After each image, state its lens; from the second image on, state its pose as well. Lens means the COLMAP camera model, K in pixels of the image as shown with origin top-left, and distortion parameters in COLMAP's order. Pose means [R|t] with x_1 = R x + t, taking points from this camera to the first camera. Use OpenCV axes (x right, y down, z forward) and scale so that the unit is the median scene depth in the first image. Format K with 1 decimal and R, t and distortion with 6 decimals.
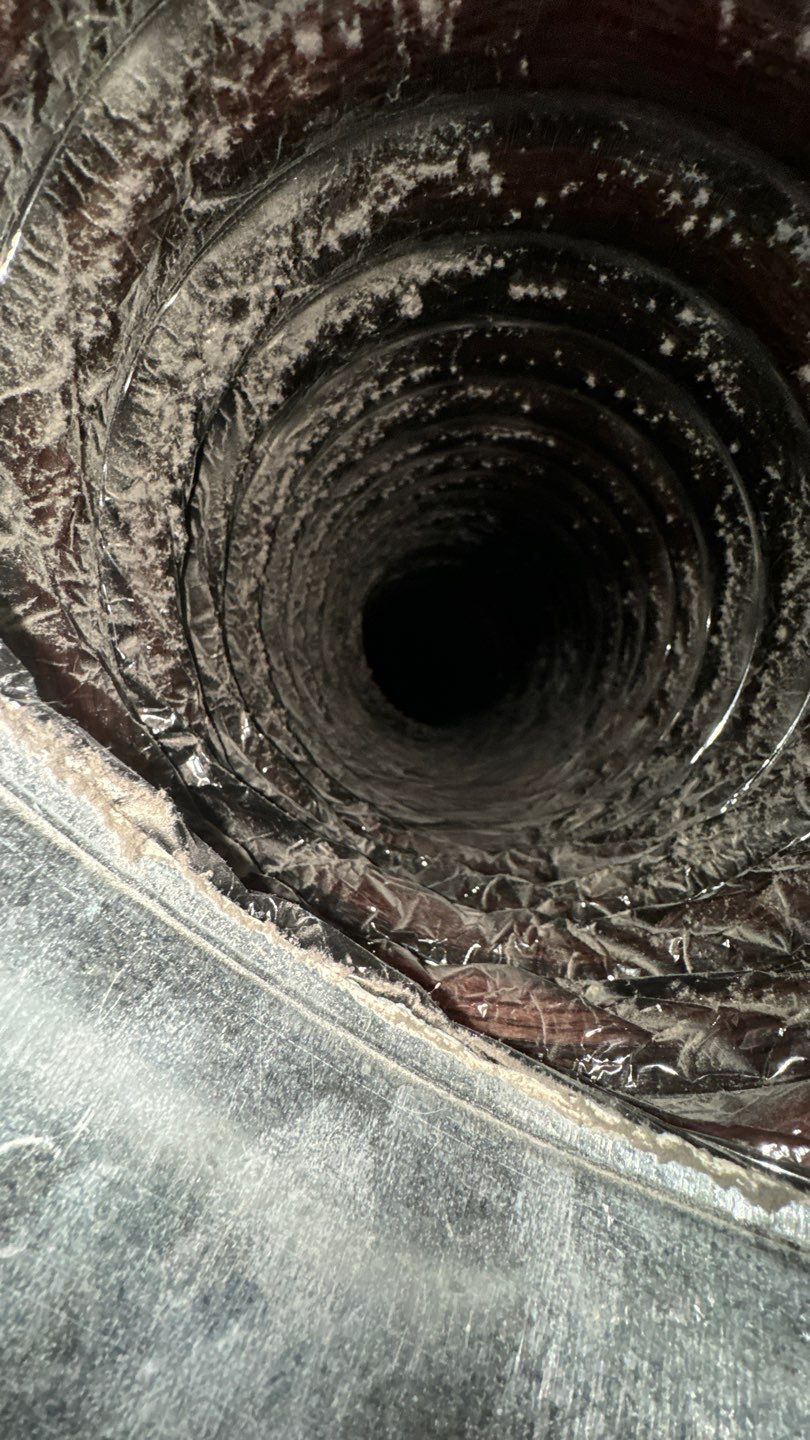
lens RADIAL K [[605.5, 0, 403.6], [0, 605.5, 724.8], [0, 0, 1]] dist [0.000600, -0.000665]
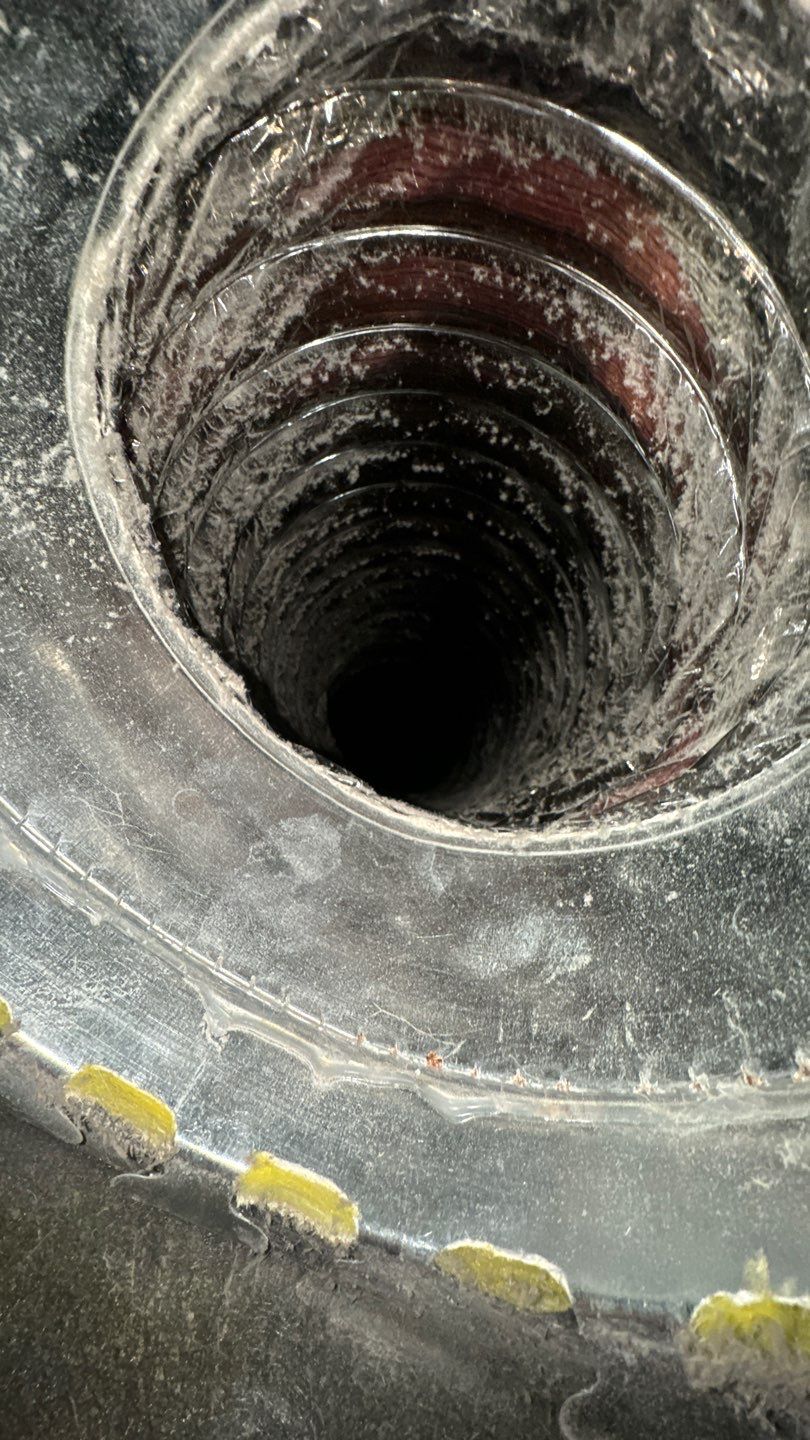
lens RADIAL K [[605.5, 0, 406.2], [0, 605.5, 716.6], [0, 0, 1]] dist [0.000600, -0.000665]
pose [[0.997545, -0.023996, 0.065793, 0.030166], [0.037615, 0.976036, -0.214336, 0.445754], [-0.059073, 0.216284, 0.974542, -0.680415]]
